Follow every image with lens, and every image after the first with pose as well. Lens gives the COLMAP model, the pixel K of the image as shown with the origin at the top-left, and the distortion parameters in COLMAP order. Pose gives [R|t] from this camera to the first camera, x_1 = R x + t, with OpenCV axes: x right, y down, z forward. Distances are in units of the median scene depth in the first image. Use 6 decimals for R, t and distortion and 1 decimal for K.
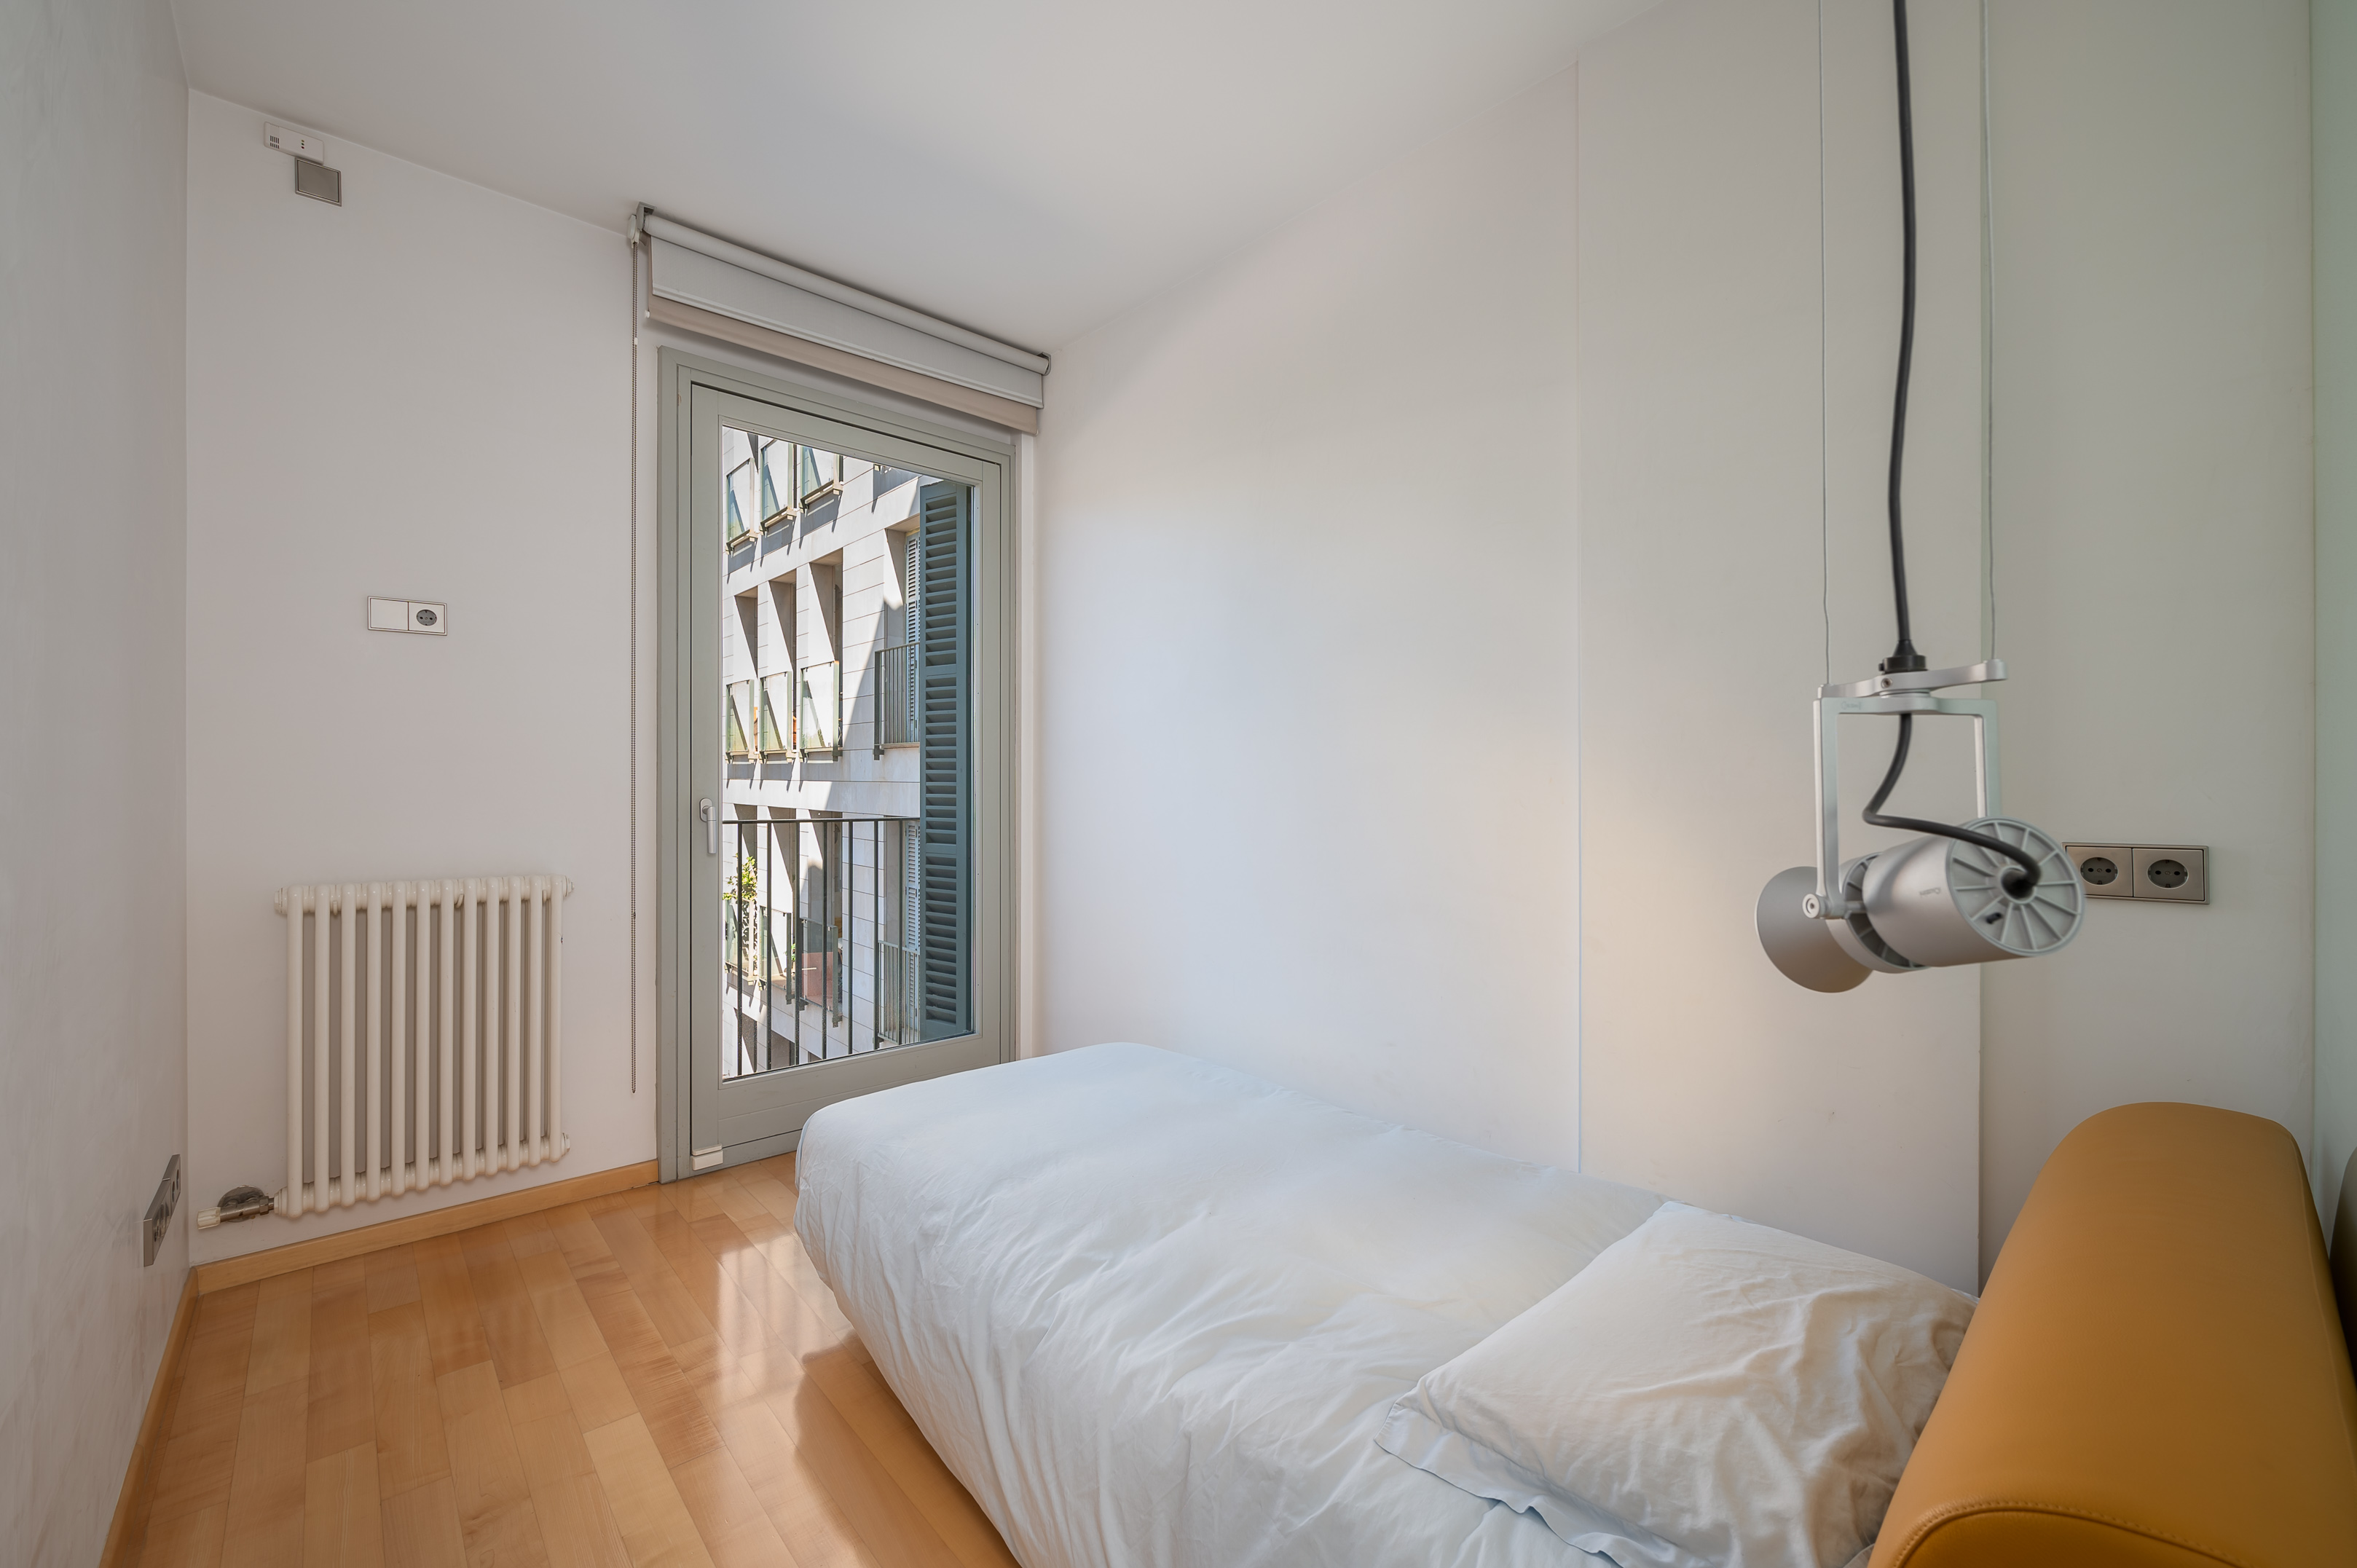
lens RADIAL K [[929.7, 0, 1181.2], [0, 929.7, 822.0], [0, 0, 1]] dist [-0.000901, -0.000560]
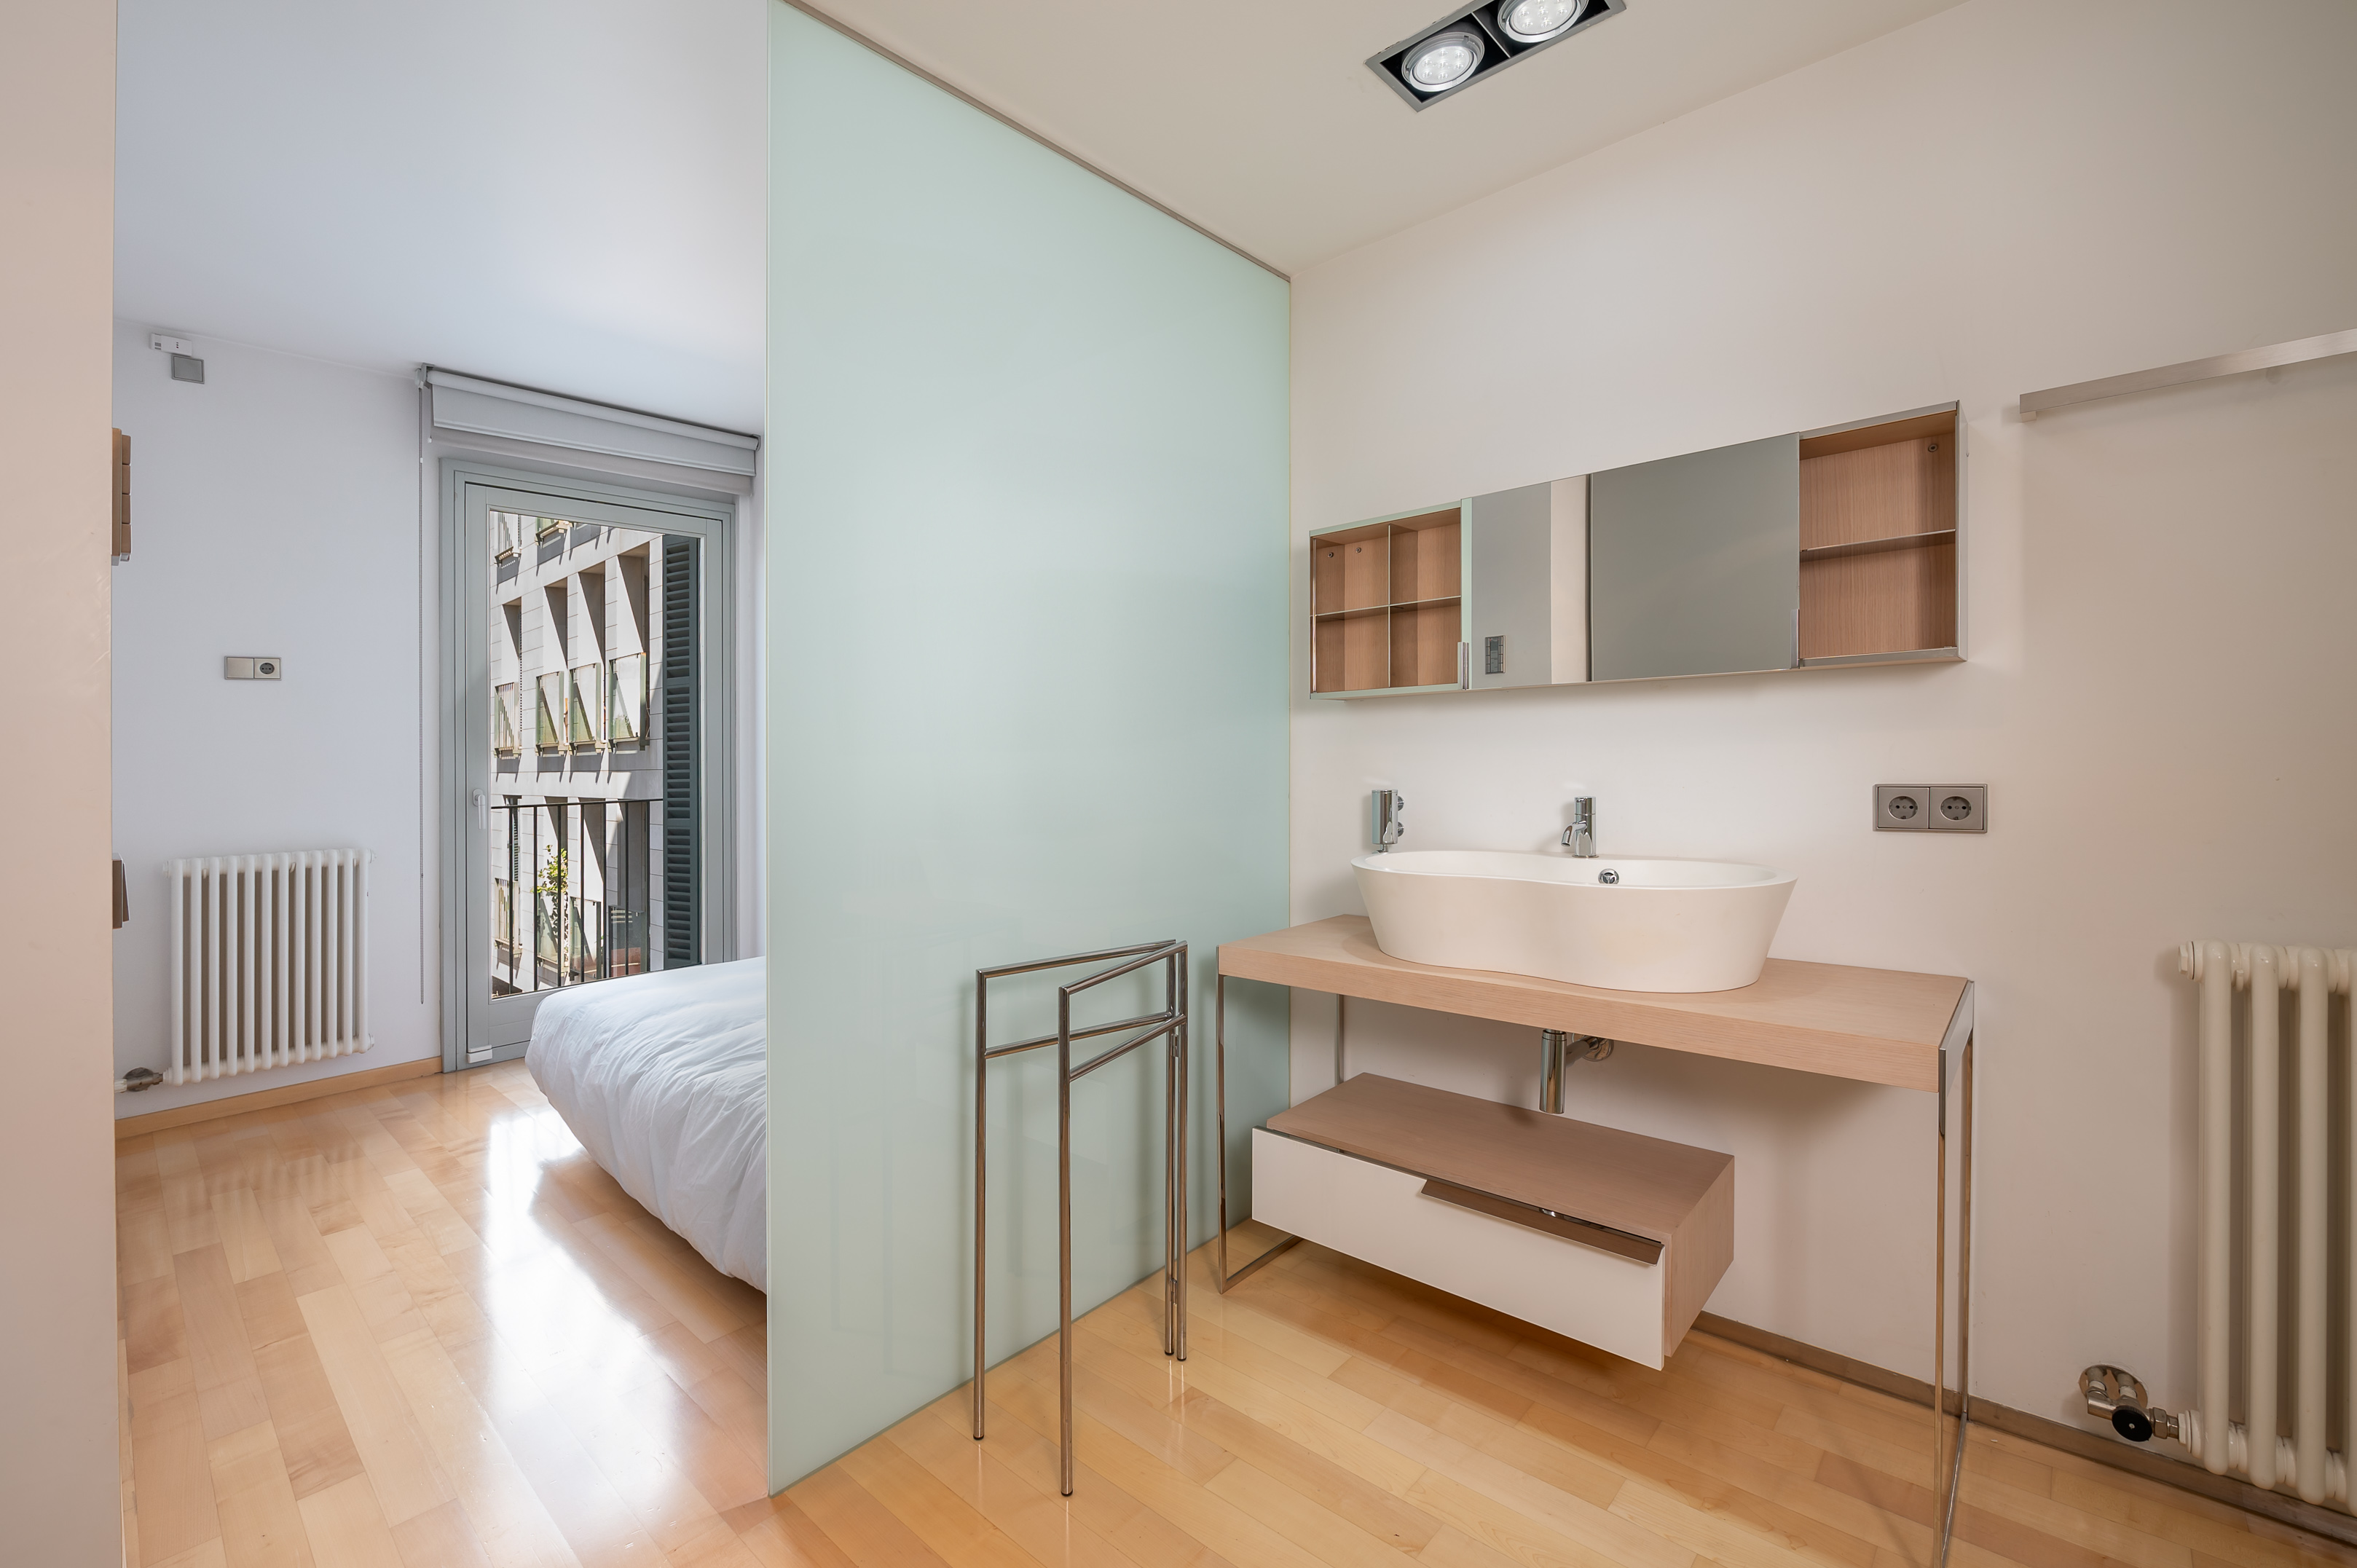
lens RADIAL K [[1082.1, 0, 1176.6], [0, 1082.1, 746.6], [0, 0, 1]] dist [0.000207, 0.000214]
pose [[0.997608, -0.036625, 0.058627, 0.334830], [0.039420, 0.998105, -0.047251, 0.022021], [-0.056785, 0.049449, 0.997161, -0.512208]]
